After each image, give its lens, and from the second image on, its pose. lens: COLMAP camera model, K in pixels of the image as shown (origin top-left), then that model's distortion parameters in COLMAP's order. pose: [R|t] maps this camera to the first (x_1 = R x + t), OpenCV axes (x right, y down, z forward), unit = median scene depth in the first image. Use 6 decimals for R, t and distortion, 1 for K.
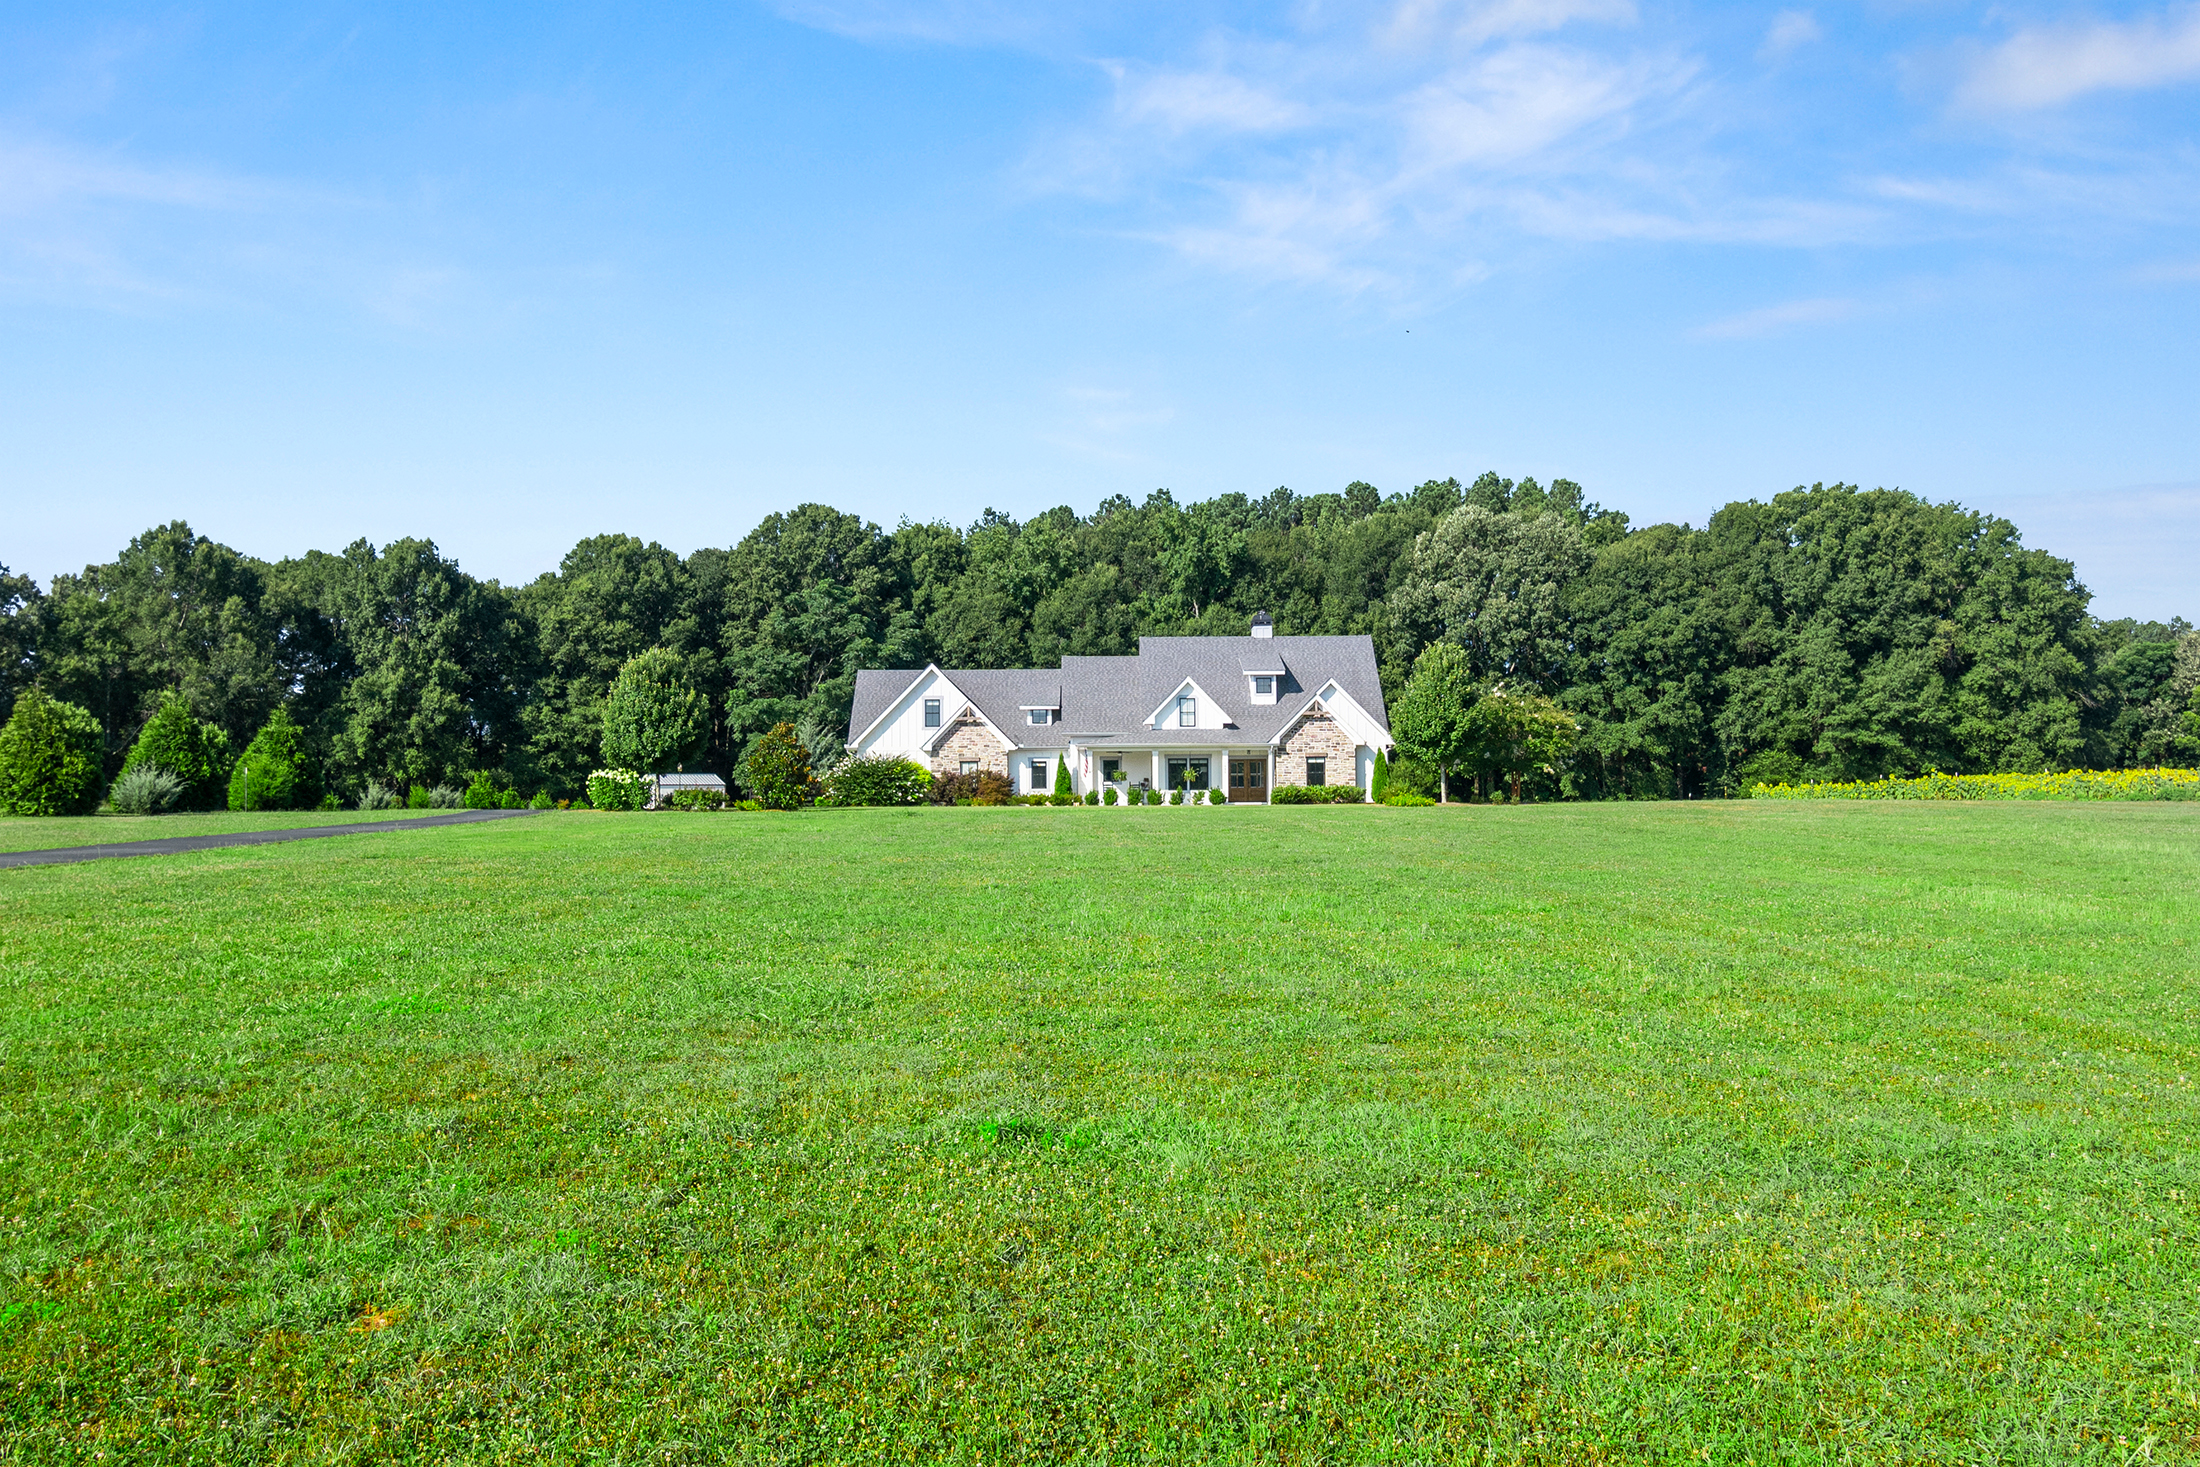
lens RADIAL K [[1978.4, 0, 1107.7], [0, 1978.4, 733.4], [0, 0, 1]] dist [0.050034, 0.003505]
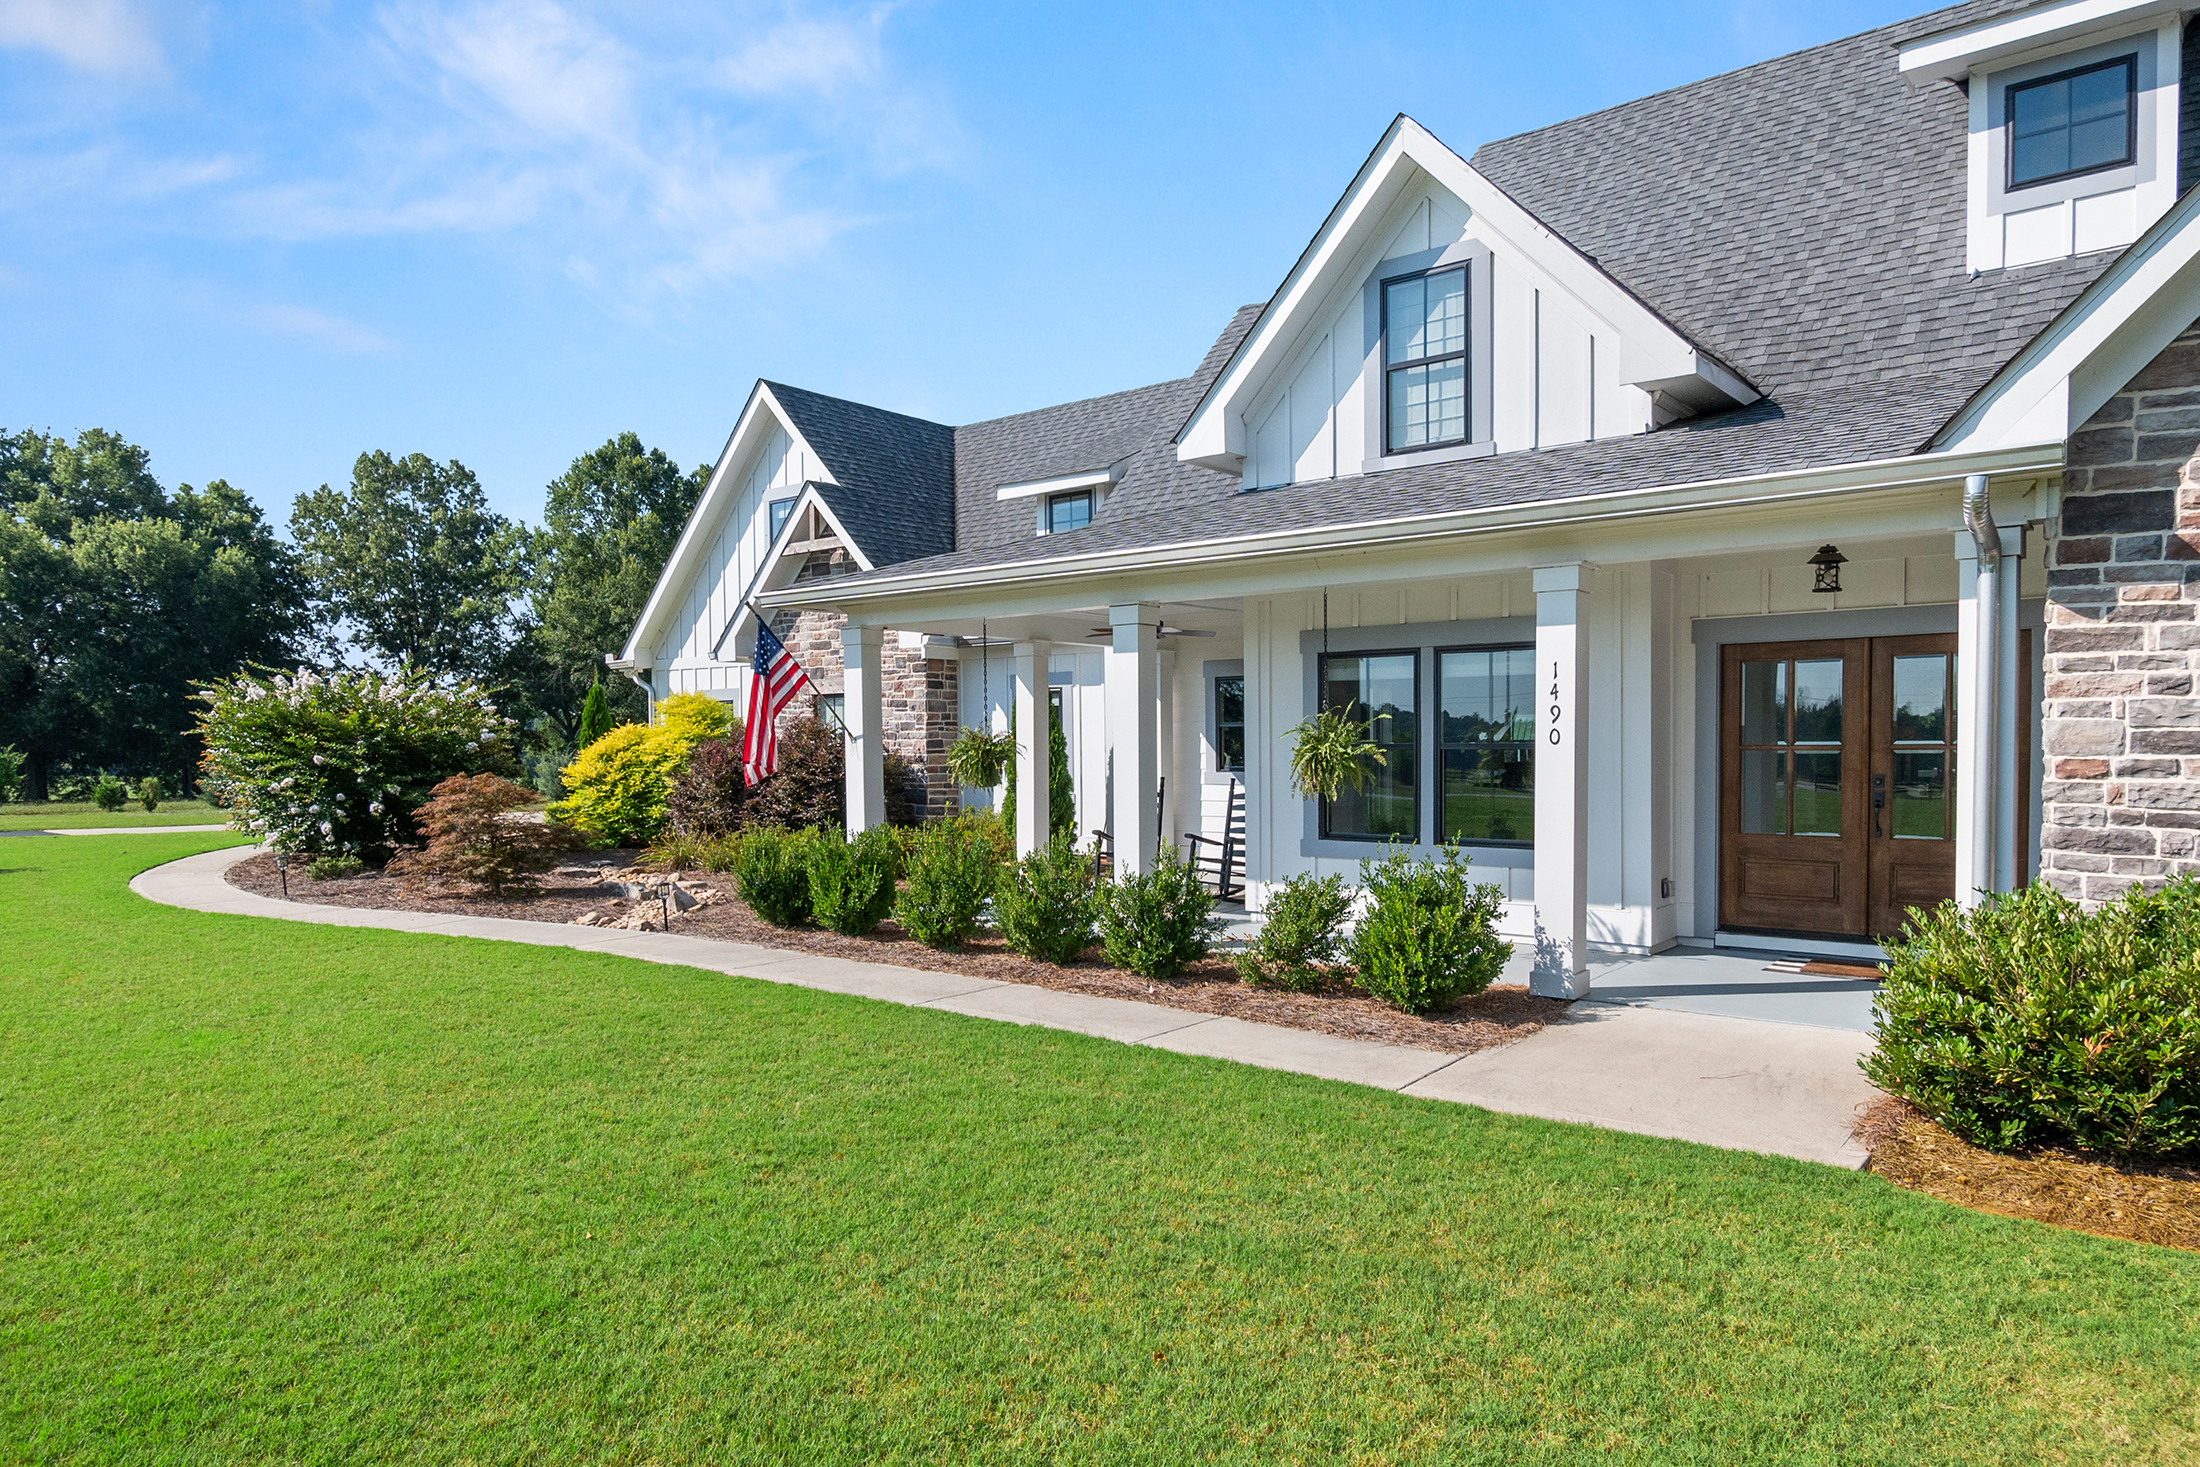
lens RADIAL K [[1372.6, 0, 1082.0], [0, 1372.6, 766.6], [0, 0, 1]] dist [0.012361, -0.002009]
pose [[0.761603, 0.013144, -0.647911, 0.089051], [0.026622, 0.998316, 0.051547, 0.015137], [0.647497, -0.056507, 0.759970, 0.868224]]
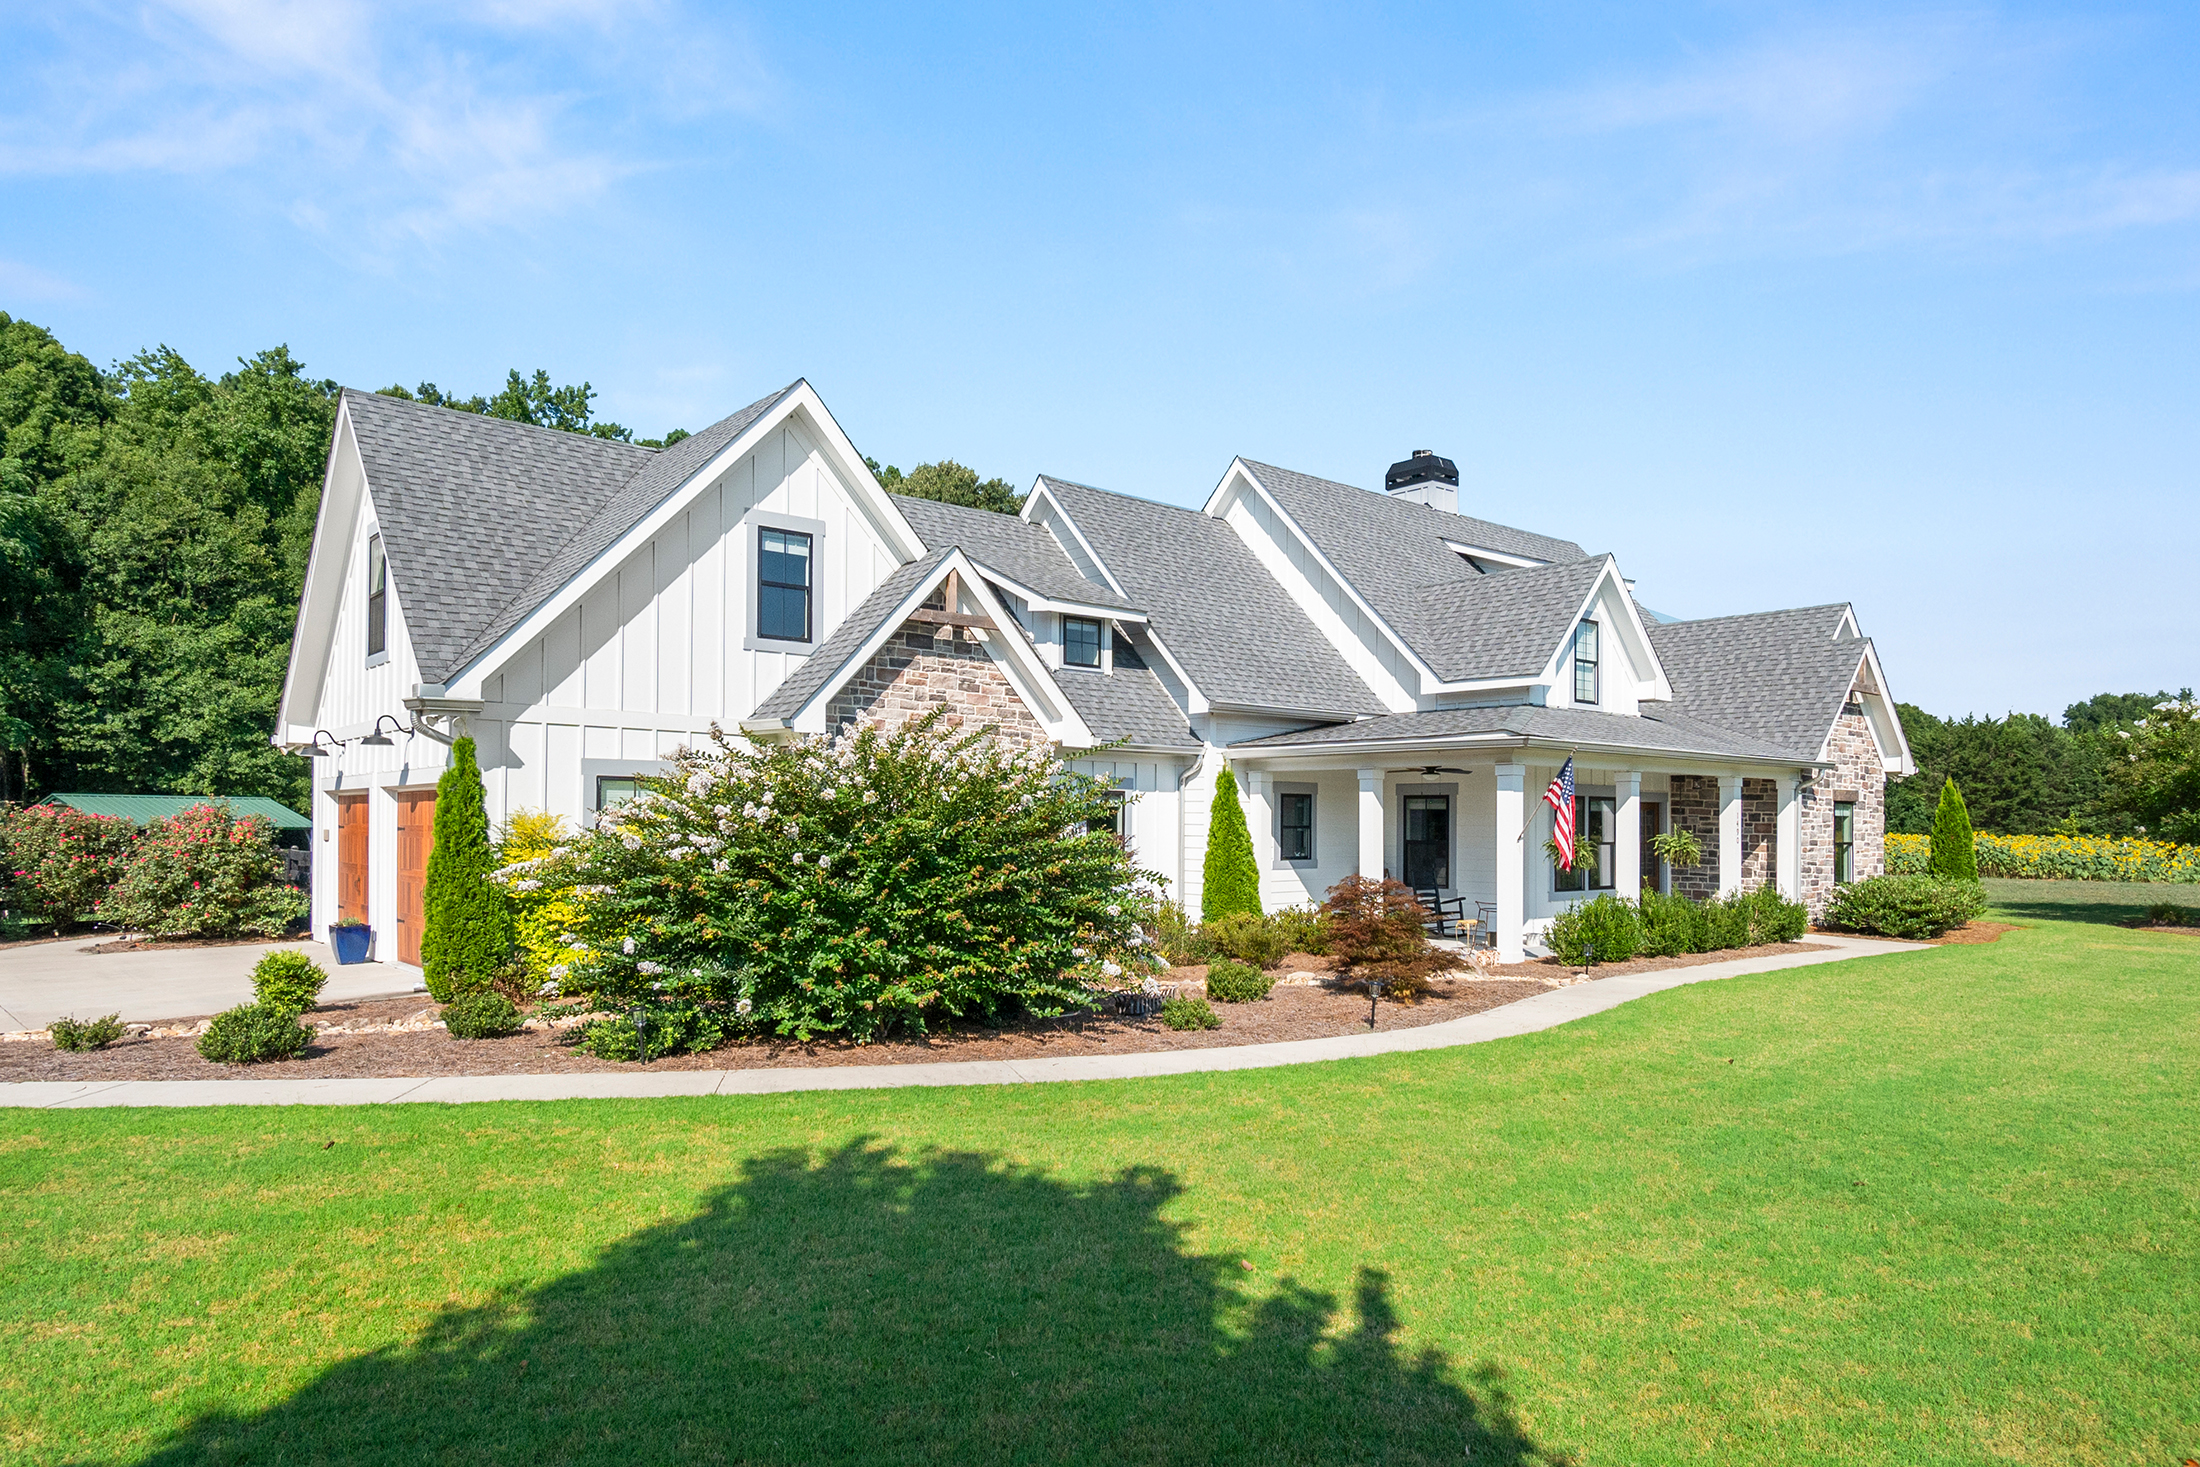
lens RADIAL K [[1372.6, 0, 1102.5], [0, 1372.6, 811.7], [0, 0, 1]] dist [0.012361, -0.002009]
pose [[0.759401, 0.018453, 0.650361, -0.171370], [-0.037178, 0.999195, 0.015062, 0.014051], [-0.649559, -0.035618, 0.759476, 0.847180]]
